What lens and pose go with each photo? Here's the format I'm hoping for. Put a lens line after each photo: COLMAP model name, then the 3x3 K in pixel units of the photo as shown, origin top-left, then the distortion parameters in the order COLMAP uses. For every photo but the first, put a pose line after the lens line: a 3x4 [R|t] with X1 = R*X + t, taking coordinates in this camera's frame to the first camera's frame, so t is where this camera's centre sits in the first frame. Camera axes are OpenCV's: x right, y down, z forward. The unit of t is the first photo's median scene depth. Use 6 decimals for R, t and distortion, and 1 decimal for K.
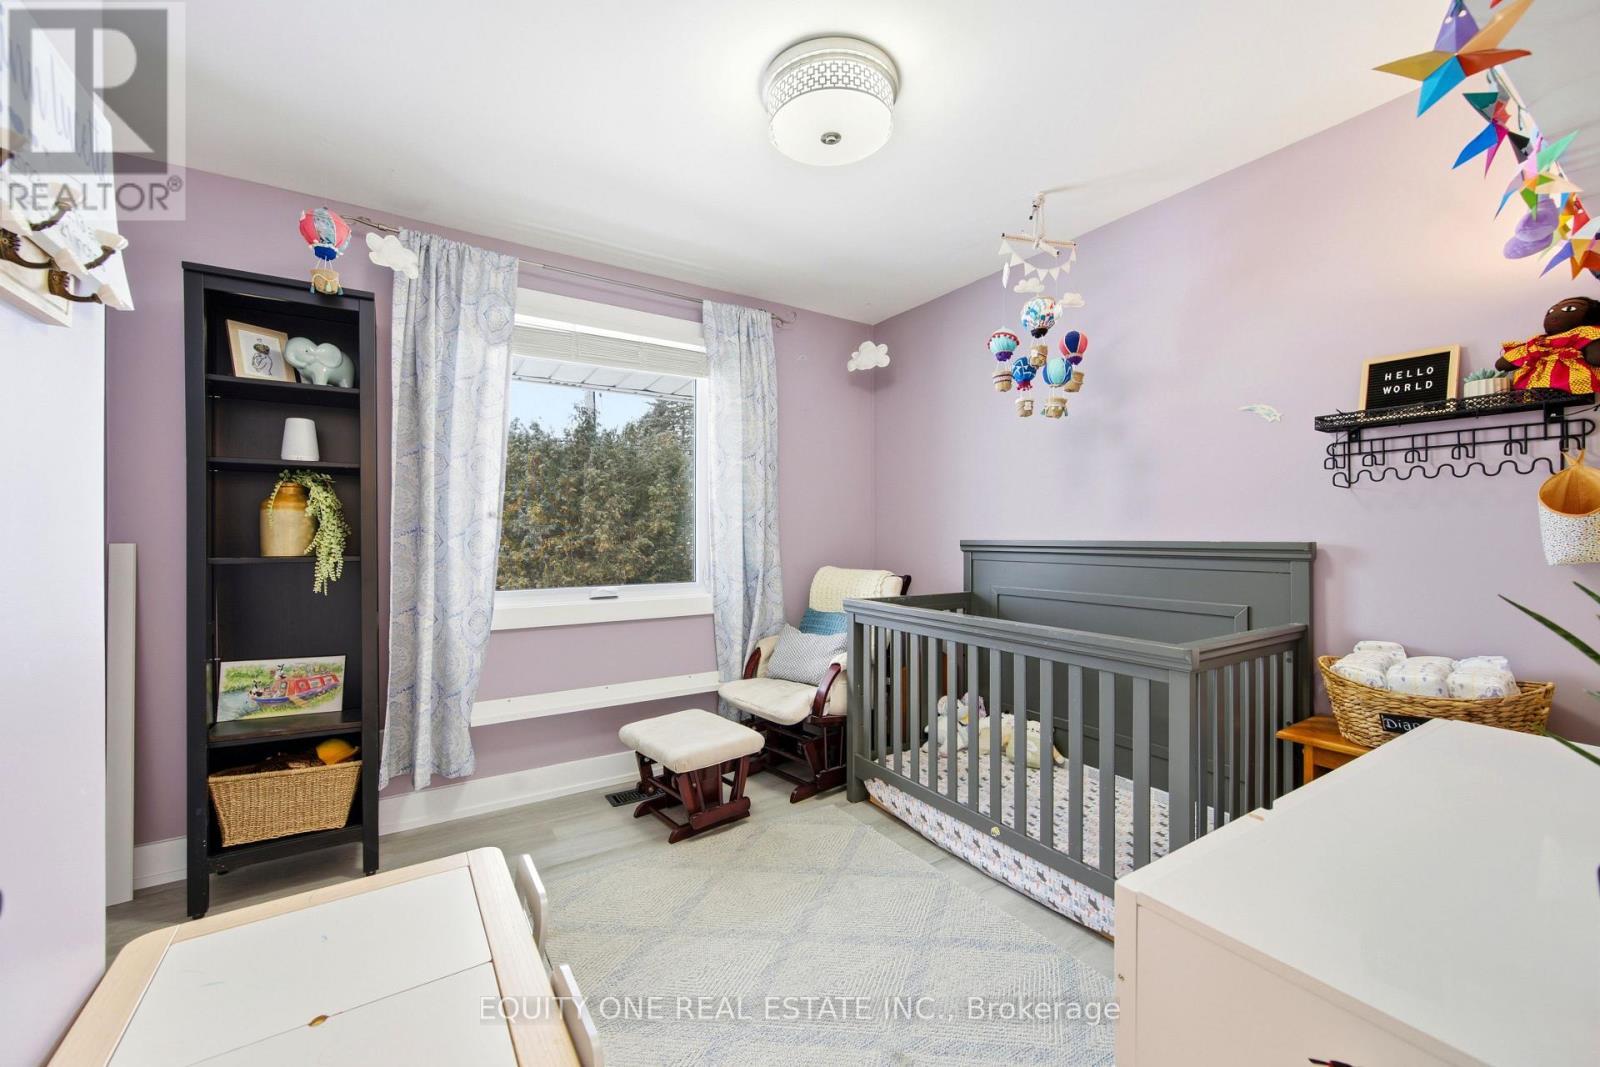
lens RADIAL K [[631.2, 0, 800.0], [0, 631.2, 533.5], [0, 0, 1]] dist [-0.000314, 0.000100]
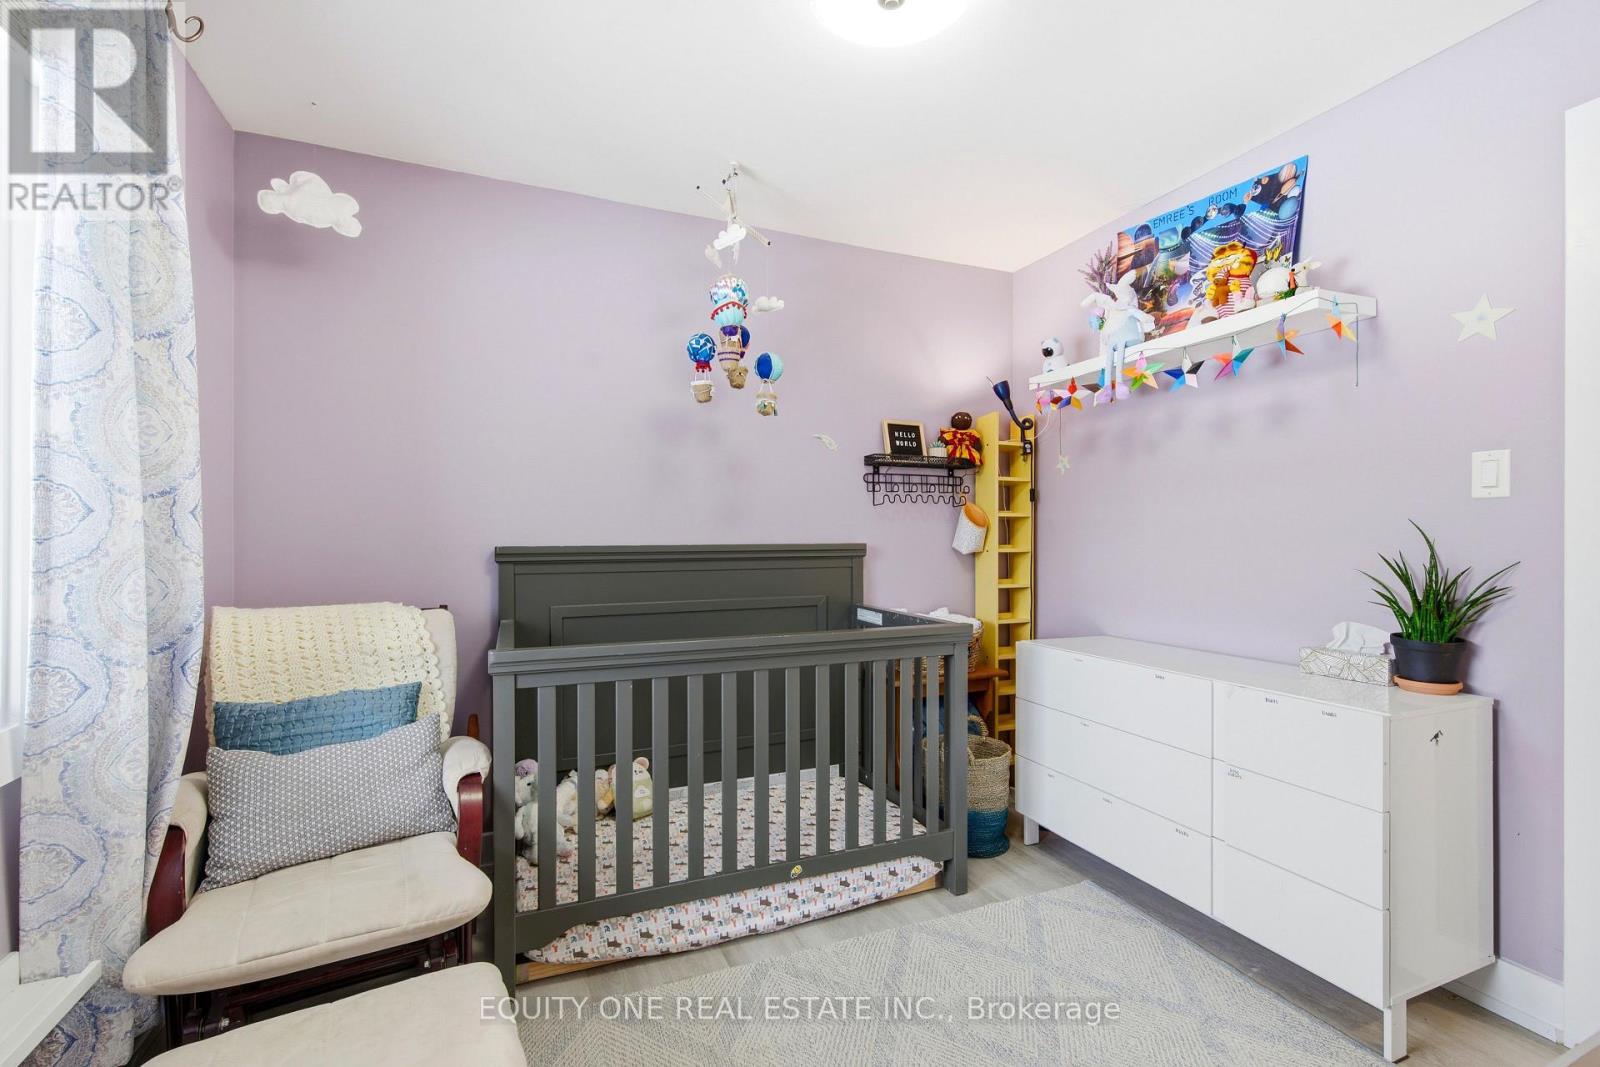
lens RADIAL K [[684.1, 0, 799.2], [0, 684.1, 537.9], [0, 0, 1]] dist [-0.000241, 0.000015]
pose [[0.169092, 0.000610, 0.985600, -0.634063], [0.001544, 0.999998, -0.000884, 0.002605], [-0.985599, 0.001671, 0.169091, 0.822349]]
